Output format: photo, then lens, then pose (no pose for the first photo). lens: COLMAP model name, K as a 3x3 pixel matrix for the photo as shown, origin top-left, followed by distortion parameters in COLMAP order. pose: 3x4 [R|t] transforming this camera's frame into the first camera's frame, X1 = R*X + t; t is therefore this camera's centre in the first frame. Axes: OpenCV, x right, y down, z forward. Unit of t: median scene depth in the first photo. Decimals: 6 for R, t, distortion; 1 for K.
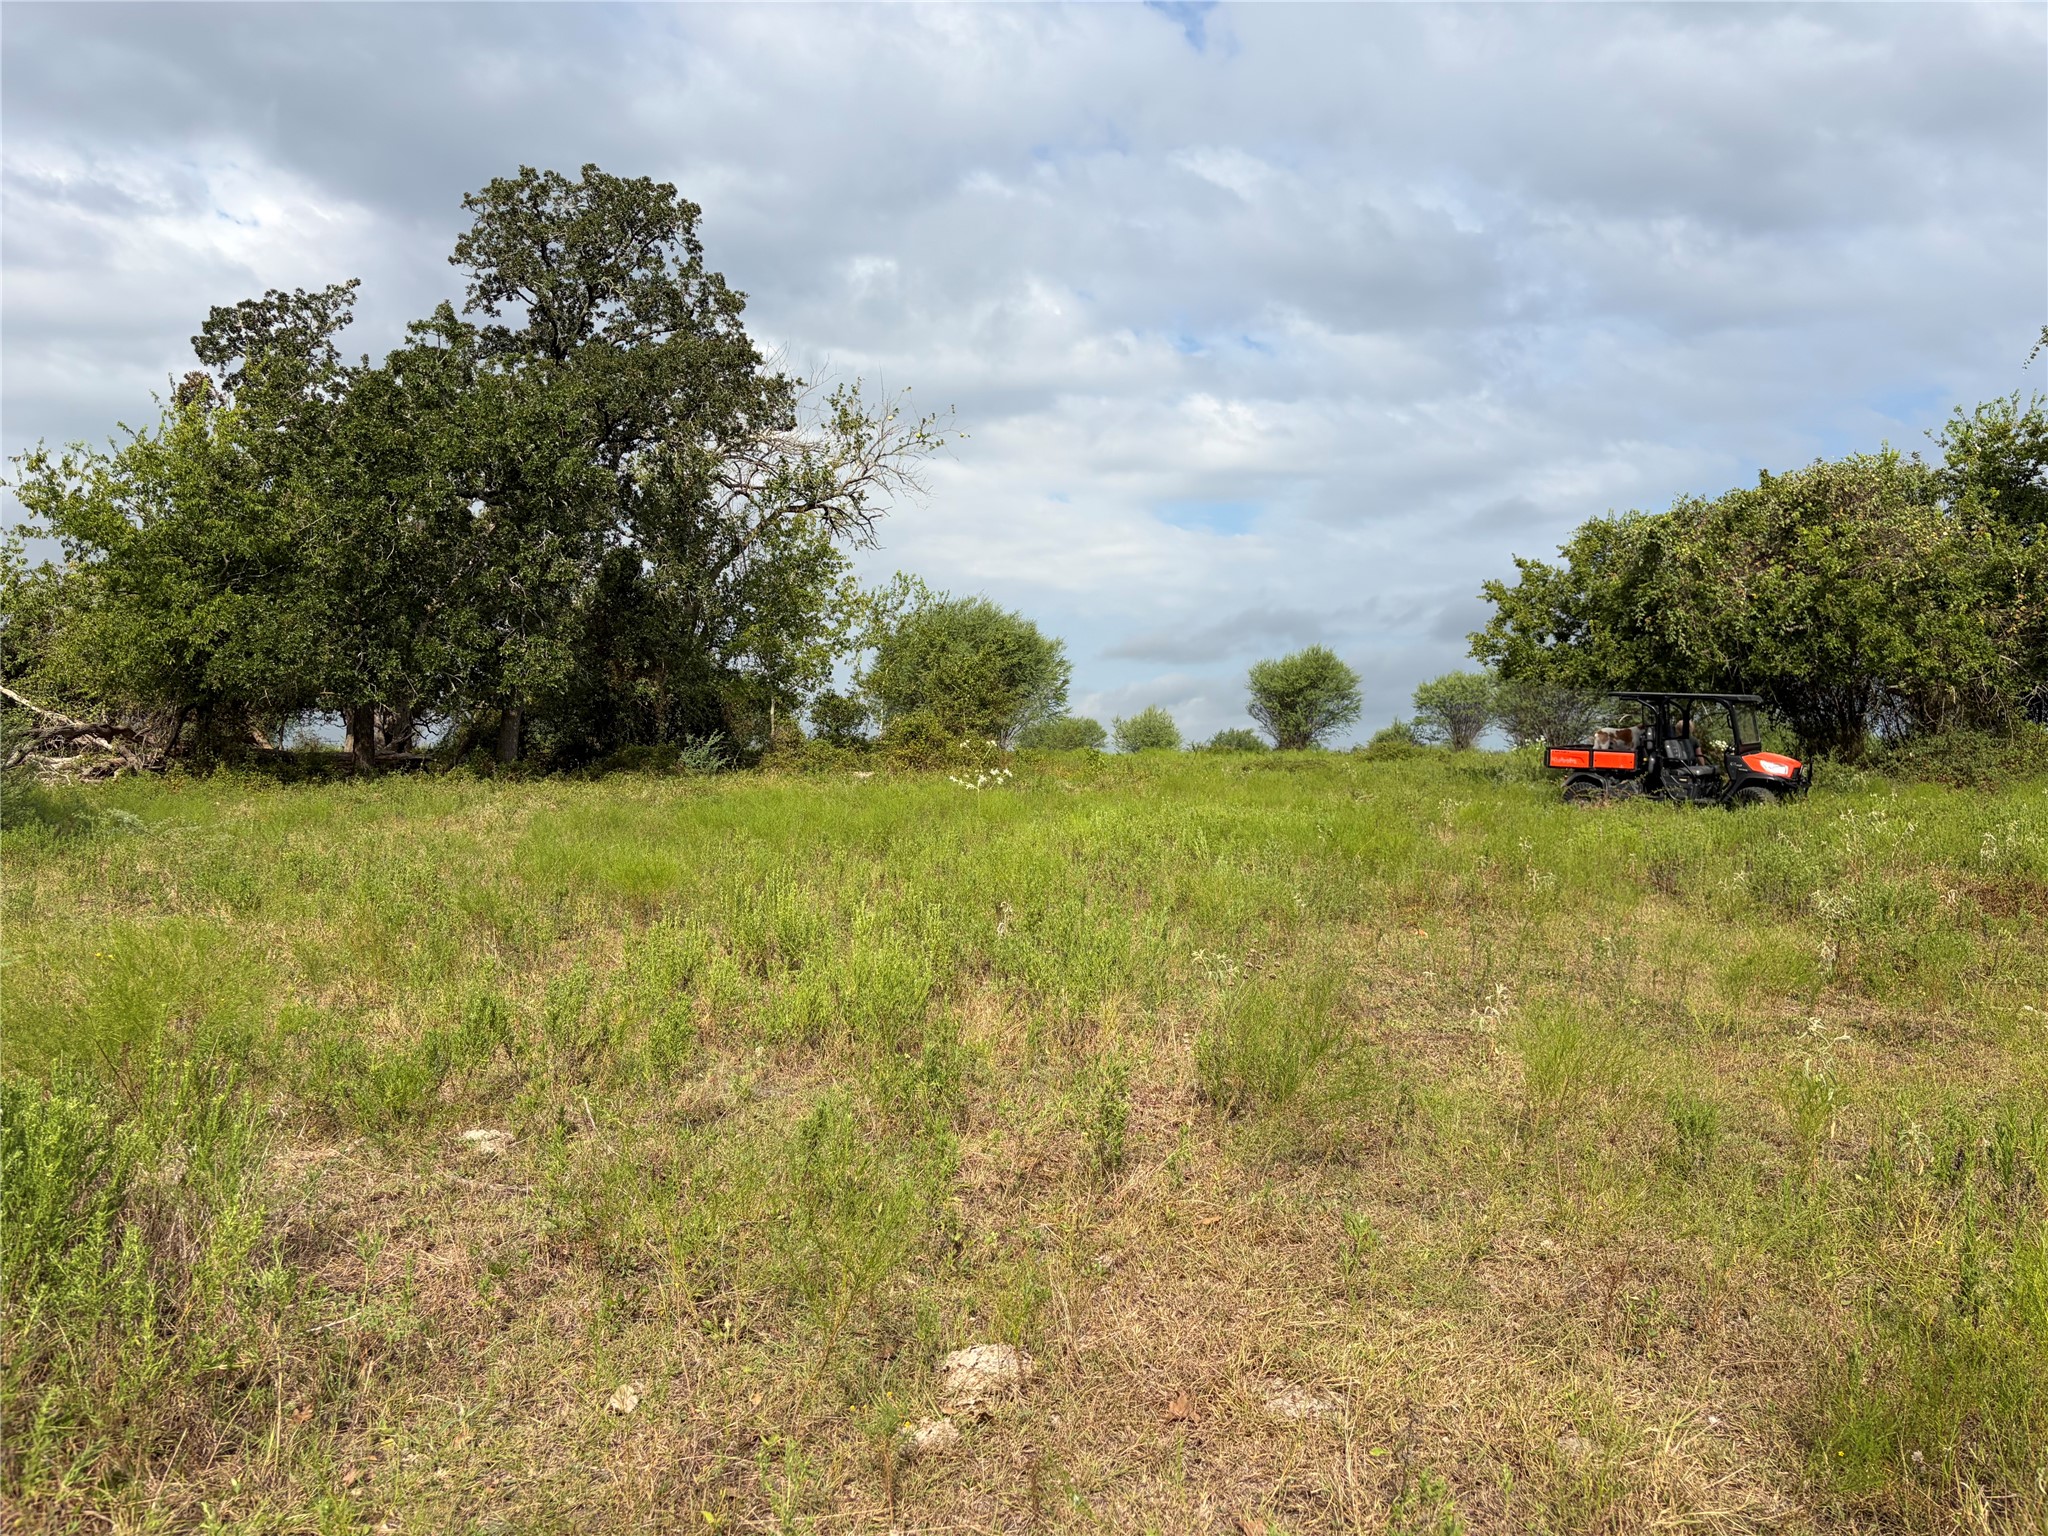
lens RADIAL K [[1572.7, 0, 1044.2], [0, 1572.7, 777.4], [0, 0, 1]] dist [0.042118, -0.033555]
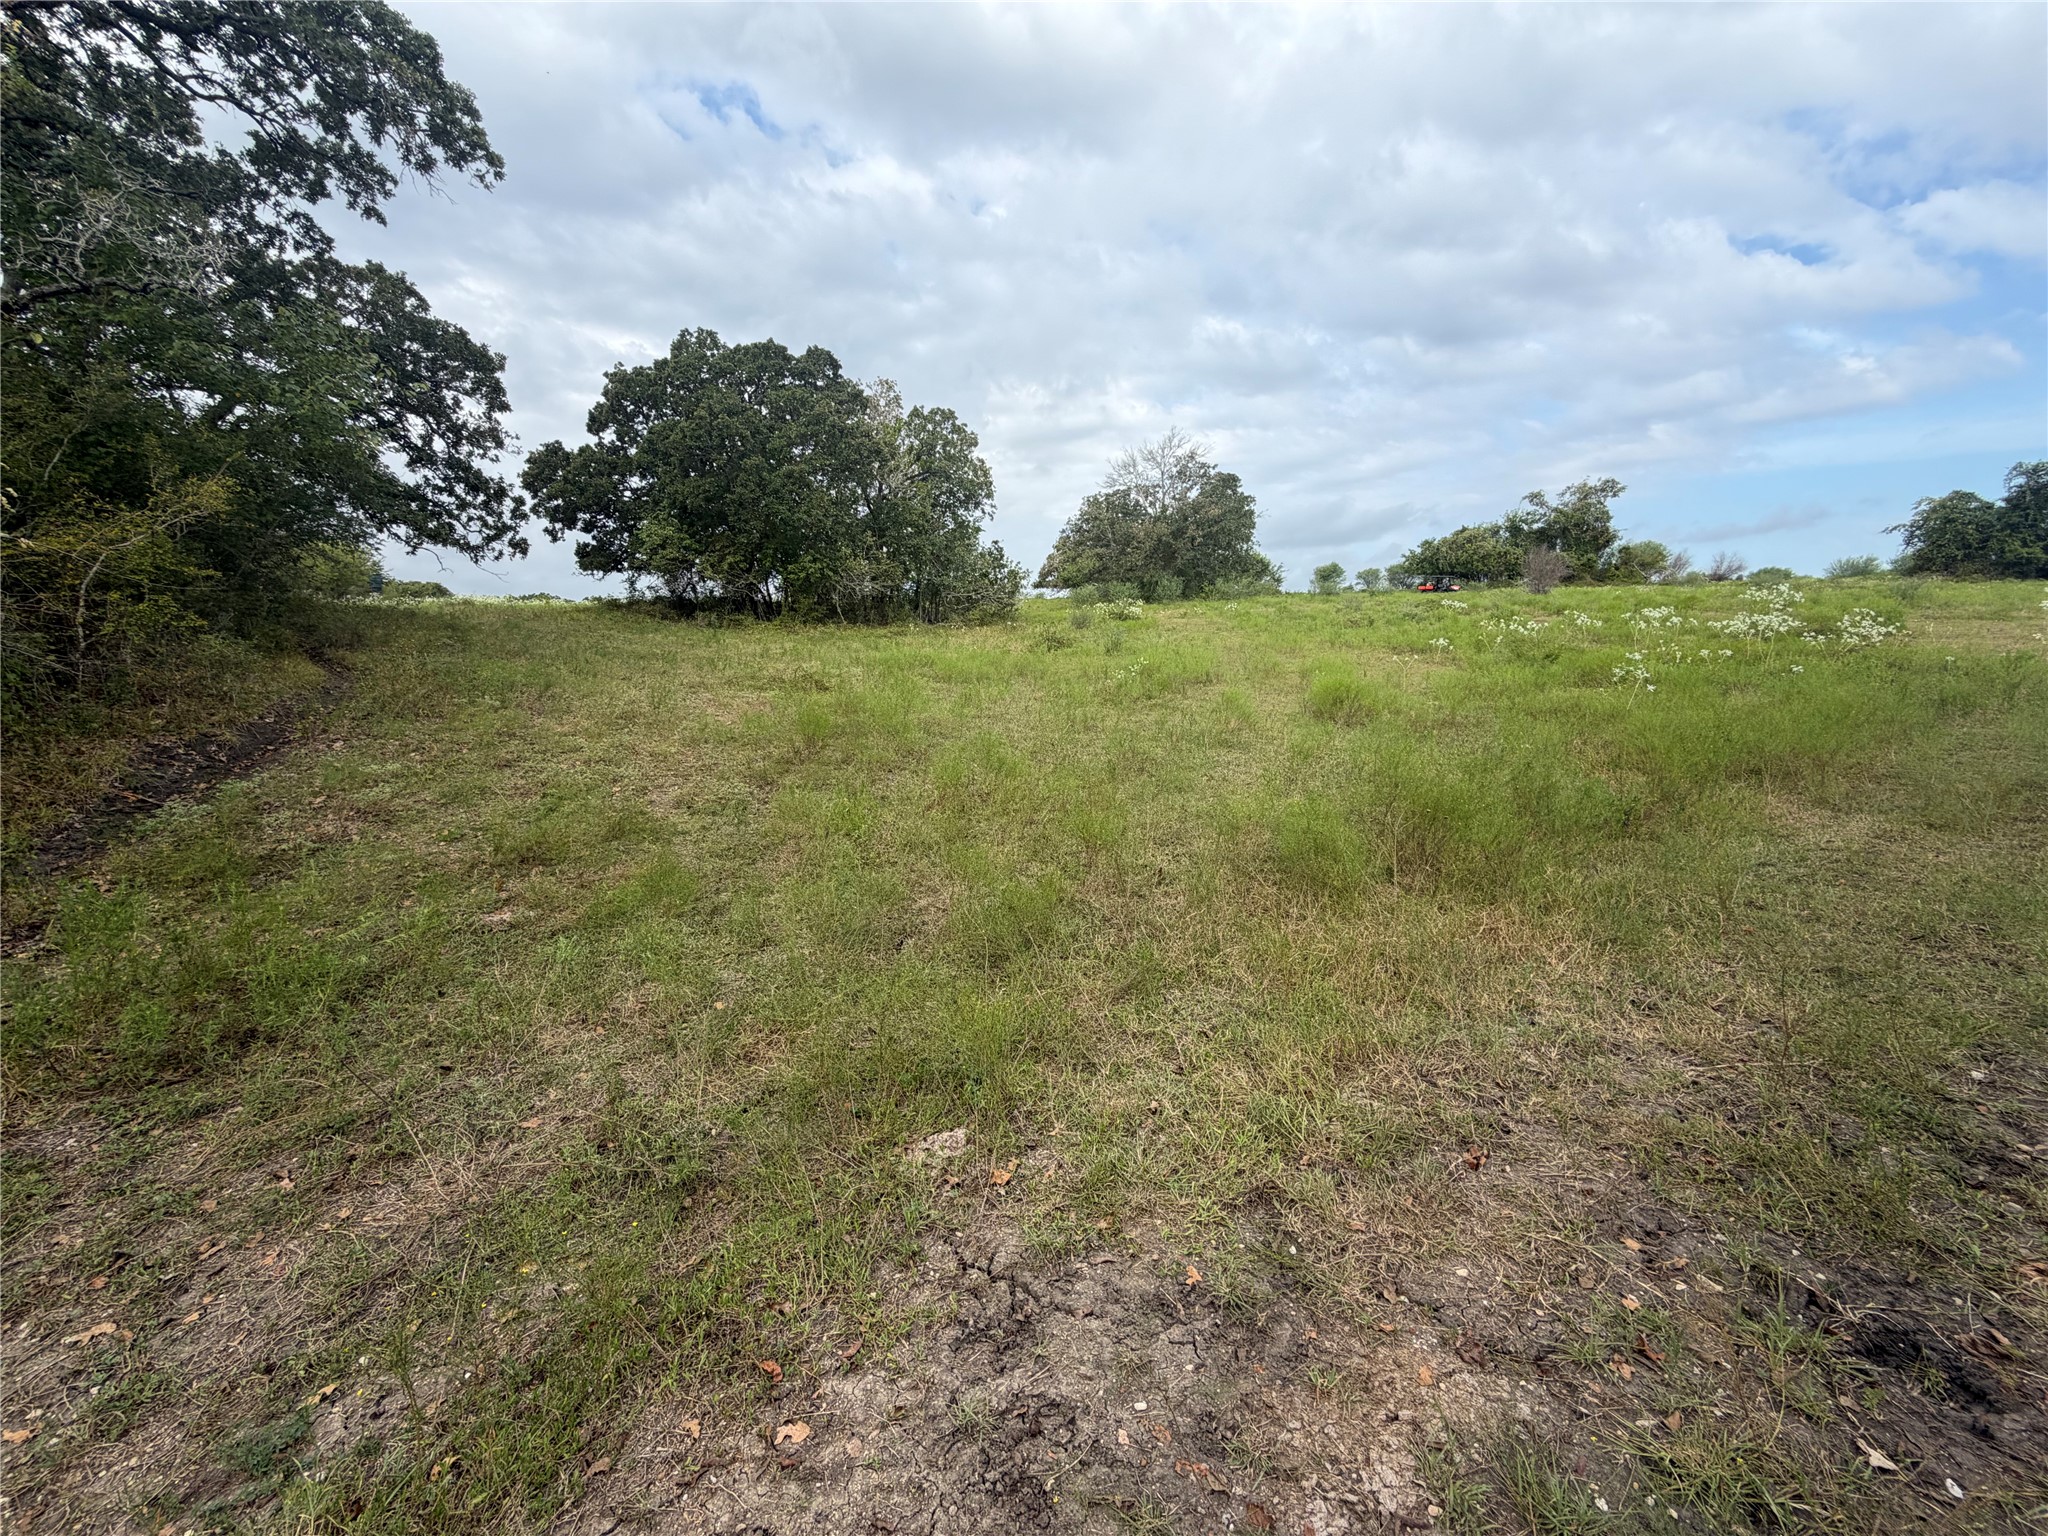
lens RADIAL K [[828.8, 0, 1024.0], [0, 828.8, 768.0], [0, 0, 1]] dist [0.000739, 0.000465]
pose [[0.997033, -0.009493, -0.076388, -0.897734], [0.022583, 0.984773, 0.172374, 0.081115], [0.073588, -0.173587, 0.982065, -2.217590]]
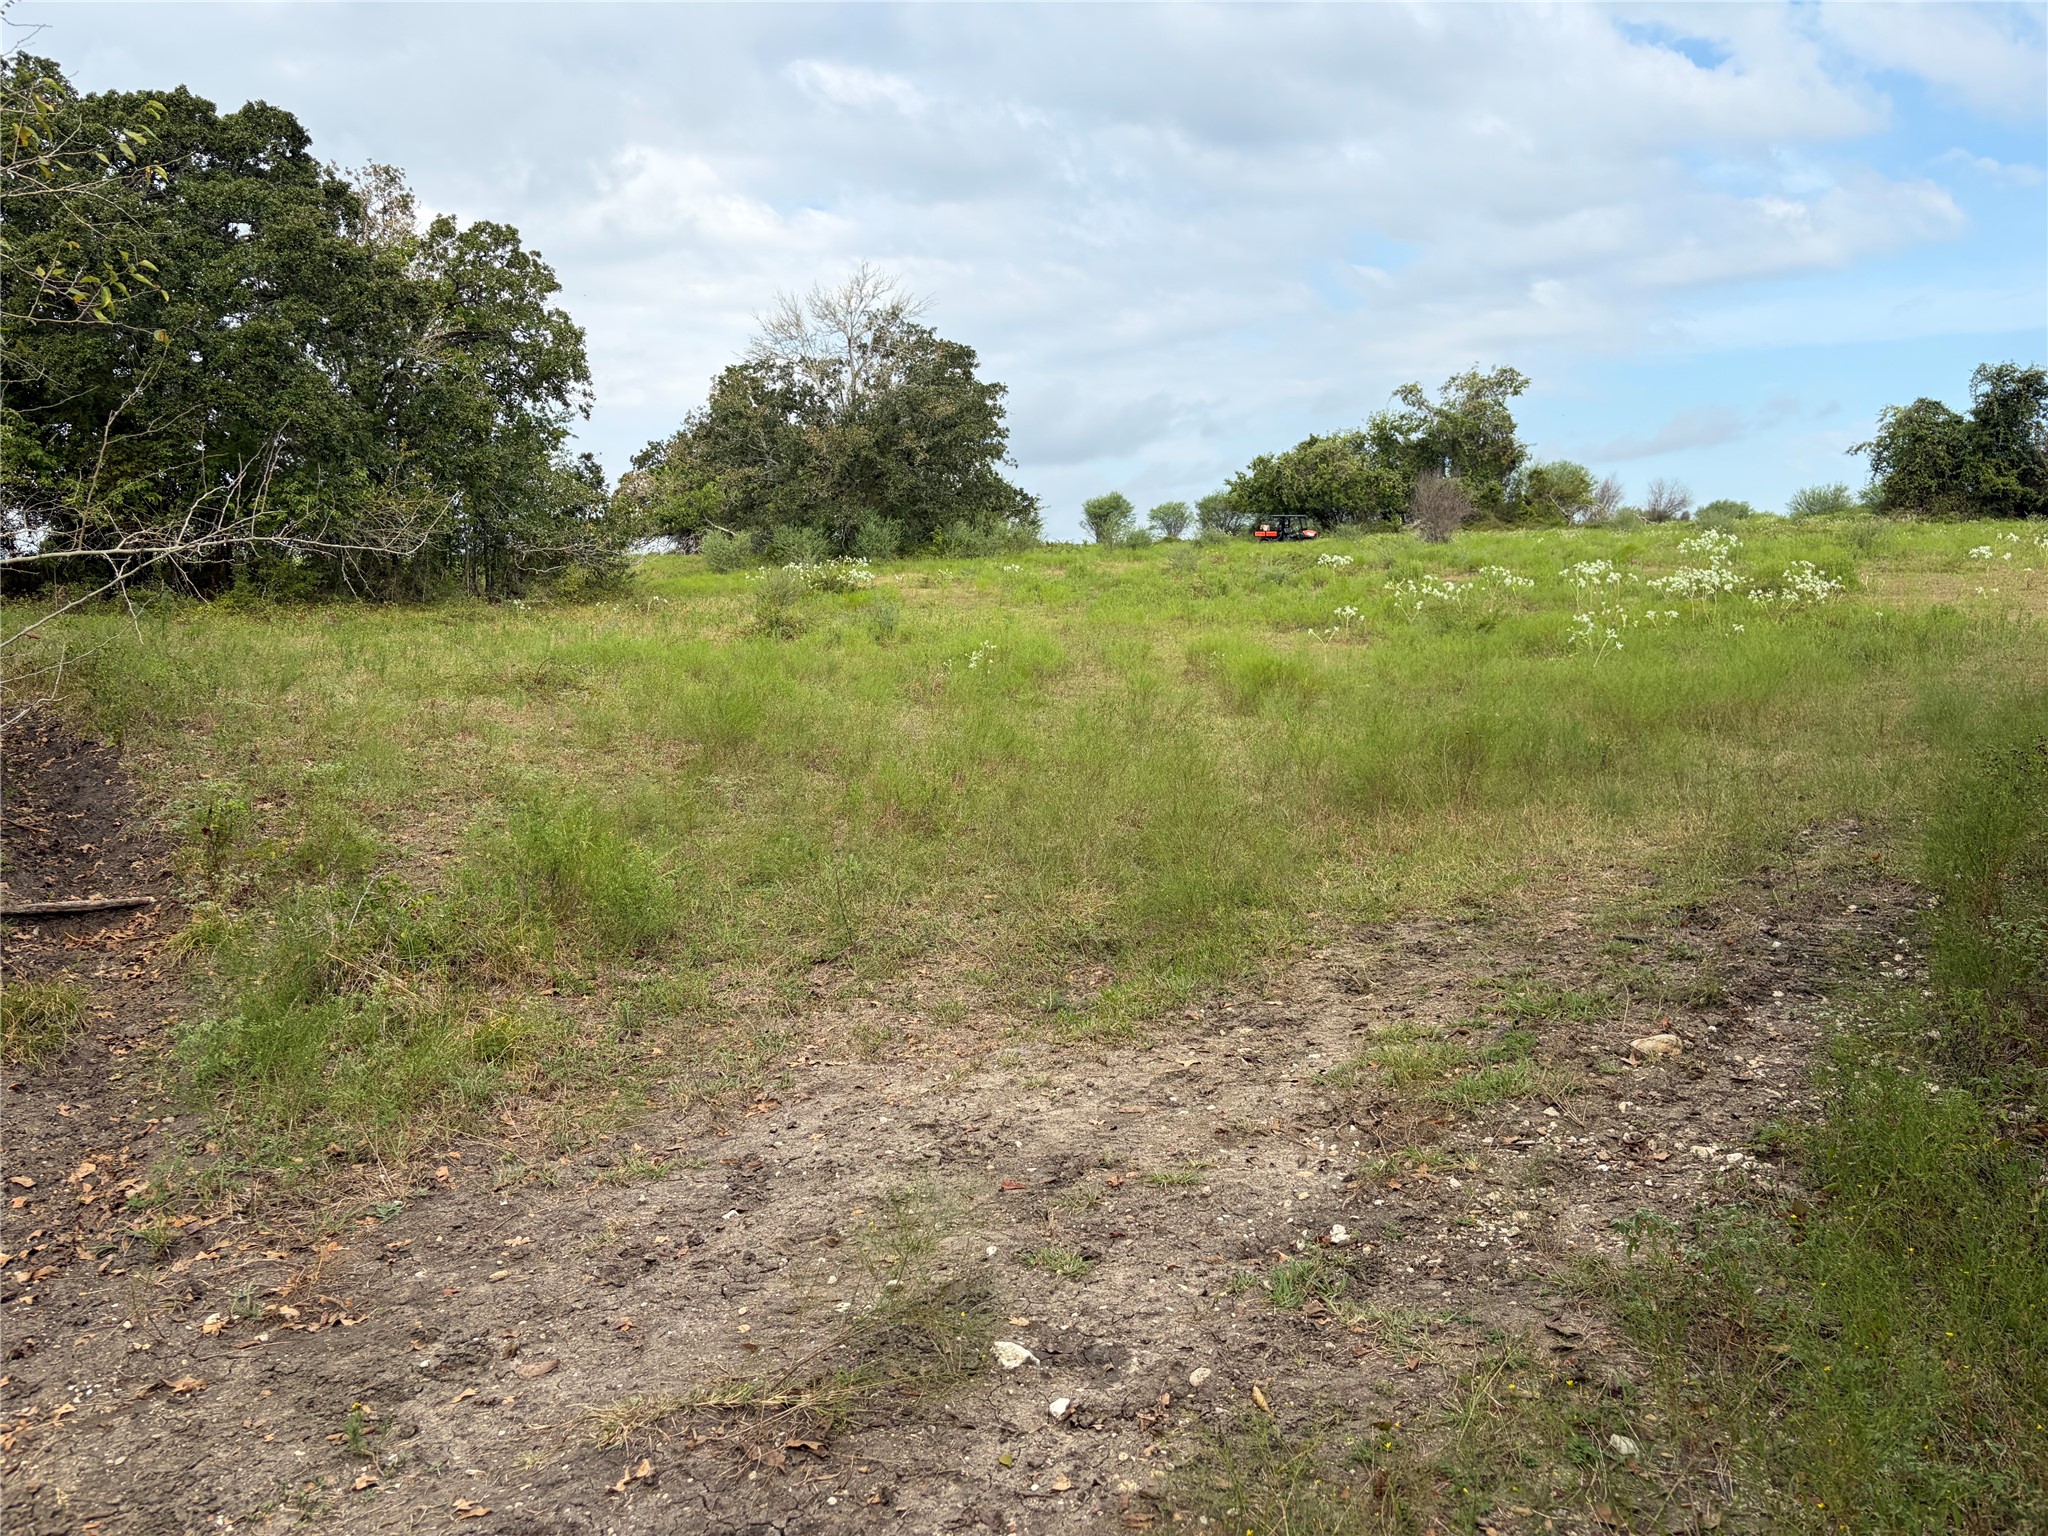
lens RADIAL K [[1572.7, 0, 1044.2], [0, 1572.7, 777.4], [0, 0, 1]] dist [0.042118, -0.033555]
pose [[0.969737, -0.065308, 0.235257, -1.021285], [0.037157, 0.991814, 0.122167, 0.080824], [-0.241310, -0.109728, 0.964225, -2.396965]]
